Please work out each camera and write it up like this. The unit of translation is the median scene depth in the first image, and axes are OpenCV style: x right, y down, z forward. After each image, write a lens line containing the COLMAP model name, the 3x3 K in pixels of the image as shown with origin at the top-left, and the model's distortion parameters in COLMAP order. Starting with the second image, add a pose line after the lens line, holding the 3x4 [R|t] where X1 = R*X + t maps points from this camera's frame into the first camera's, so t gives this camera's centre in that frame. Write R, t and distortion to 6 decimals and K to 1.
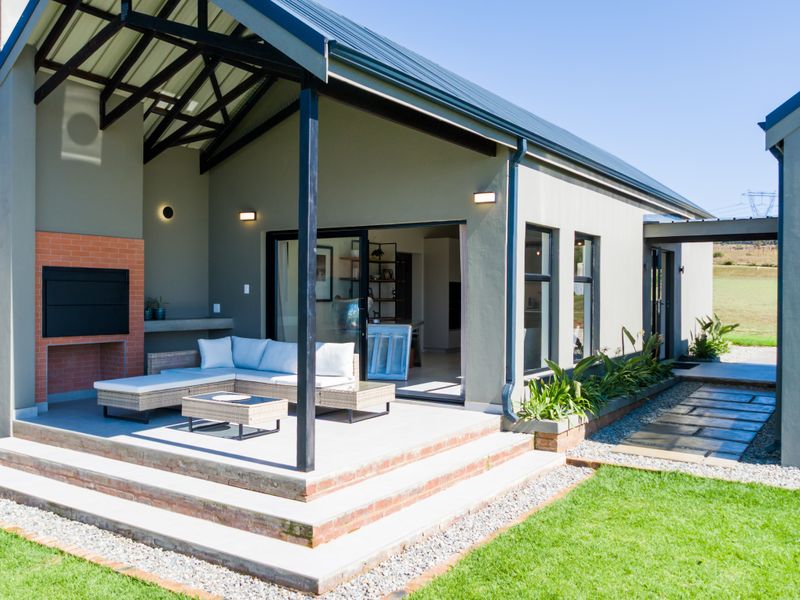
lens RADIAL K [[723.2, 0, 400.0], [0, 723.2, 300.0], [0, 0, 1]] dist [-0.010656, 0.011717]
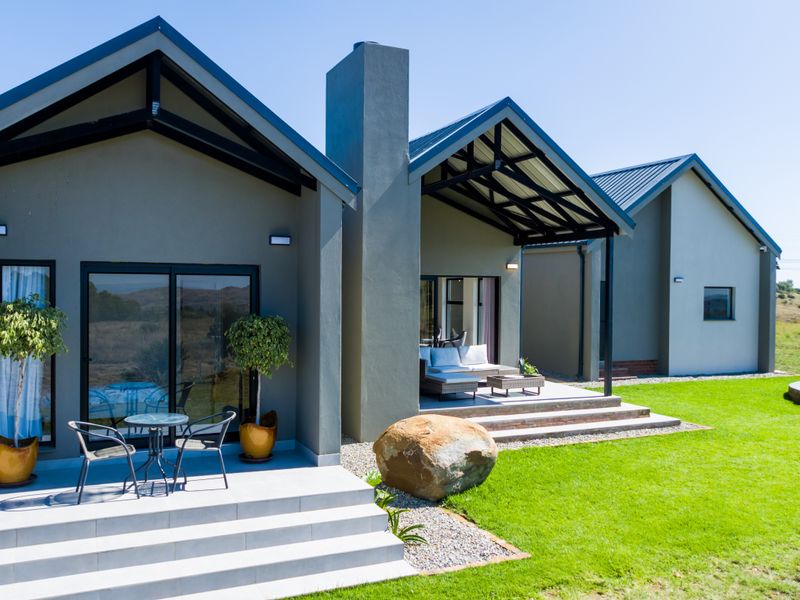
lens RADIAL K [[723.2, 0, 400.0], [0, 723.2, 300.0], [0, 0, 1]] dist [-0.010656, 0.011717]
pose [[0.518470, -0.015404, 0.854957, -1.710795], [0.001949, 0.999856, 0.016833, -0.083002], [-0.855094, -0.007061, 0.518426, 0.238119]]
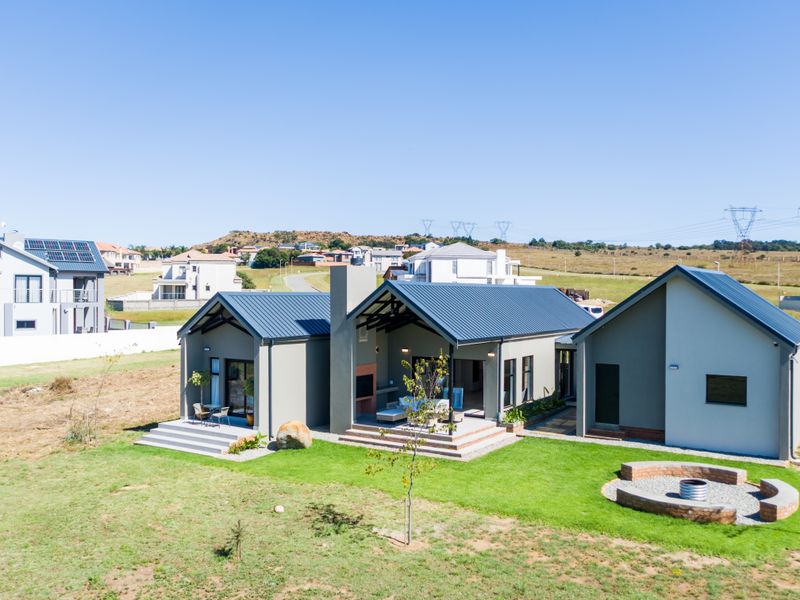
lens RADIAL K [[736.6, 0, 400.0], [0, 736.6, 300.0], [0, 0, 1]] dist [-0.011433, 0.002326]
pose [[0.999975, -0.003484, 0.006150, -0.308095], [0.003498, 0.999991, -0.002228, -0.376617], [-0.006142, 0.002250, 0.999979, -2.275060]]
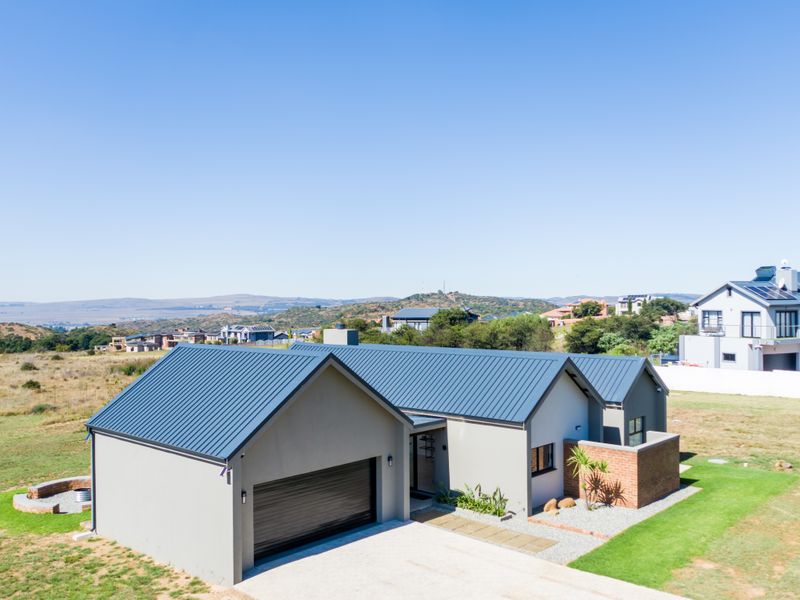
lens RADIAL K [[728.8, 0, 400.0], [0, 728.8, 300.0], [0, 0, 1]] dist [-0.016392, 0.020559]
pose [[-0.168151, -0.005538, -0.985746, 3.845865], [-0.001173, 0.999985, -0.005418, -0.694792], [0.985761, 0.000245, -0.168155, 2.173504]]
